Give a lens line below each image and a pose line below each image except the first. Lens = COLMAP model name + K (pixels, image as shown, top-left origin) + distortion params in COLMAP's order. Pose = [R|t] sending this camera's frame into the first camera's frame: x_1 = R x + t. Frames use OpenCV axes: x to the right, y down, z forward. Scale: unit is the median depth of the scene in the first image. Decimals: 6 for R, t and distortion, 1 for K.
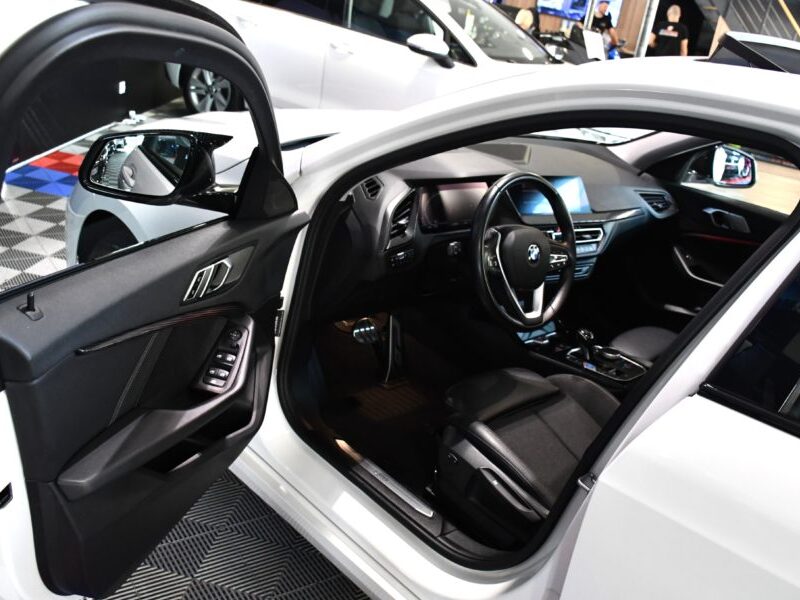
lens RADIAL K [[820.3, 0, 400.0], [0, 820.3, 300.0], [0, 0, 1]] dist [-0.151418, 0.097441]
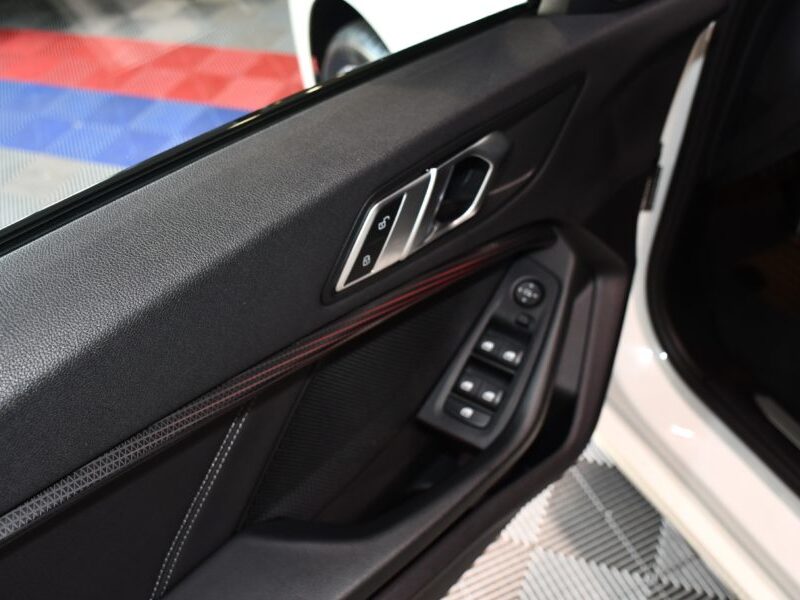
lens RADIAL K [[820.3, 0, 400.0], [0, 820.3, 300.0], [0, 0, 1]] dist [-0.151418, 0.097441]
pose [[0.890211, 0.105915, -0.443065, -0.071678], [0.025654, 0.959397, 0.280891, -0.083457], [0.454825, -0.261419, 0.851348, 0.621392]]
